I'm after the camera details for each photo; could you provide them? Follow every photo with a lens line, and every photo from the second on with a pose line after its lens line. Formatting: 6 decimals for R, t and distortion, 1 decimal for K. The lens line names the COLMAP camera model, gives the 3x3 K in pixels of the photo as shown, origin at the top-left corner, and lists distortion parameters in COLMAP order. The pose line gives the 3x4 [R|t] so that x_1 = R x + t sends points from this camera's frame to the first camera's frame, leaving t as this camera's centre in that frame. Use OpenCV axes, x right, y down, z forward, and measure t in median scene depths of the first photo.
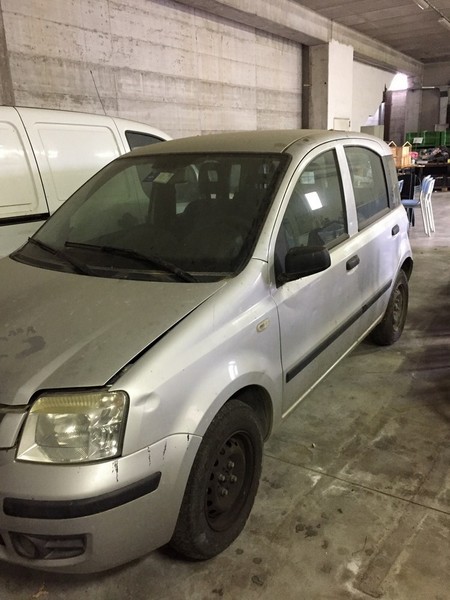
lens RADIAL K [[510.0, 0, 225.0], [0, 510.0, 300.0], [0, 0, 1]] dist [0.070697, -0.117753]
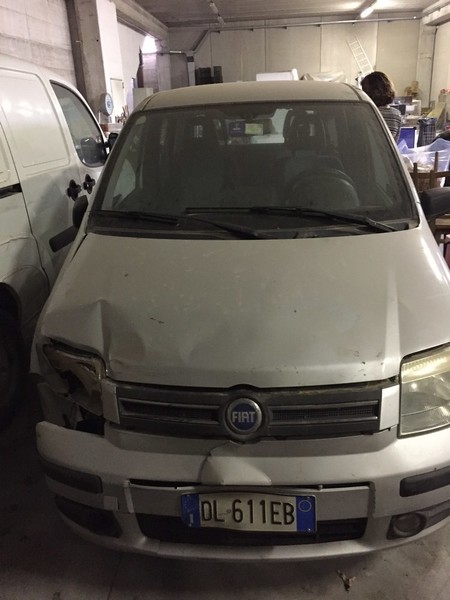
lens RADIAL K [[510.0, 0, 225.0], [0, 510.0, 300.0], [0, 0, 1]] dist [0.070697, -0.117753]
pose [[0.871976, -0.168057, 0.459799, -0.112941], [0.140025, 0.985609, 0.094694, -0.005990], [-0.469097, -0.018188, 0.882959, 0.039961]]
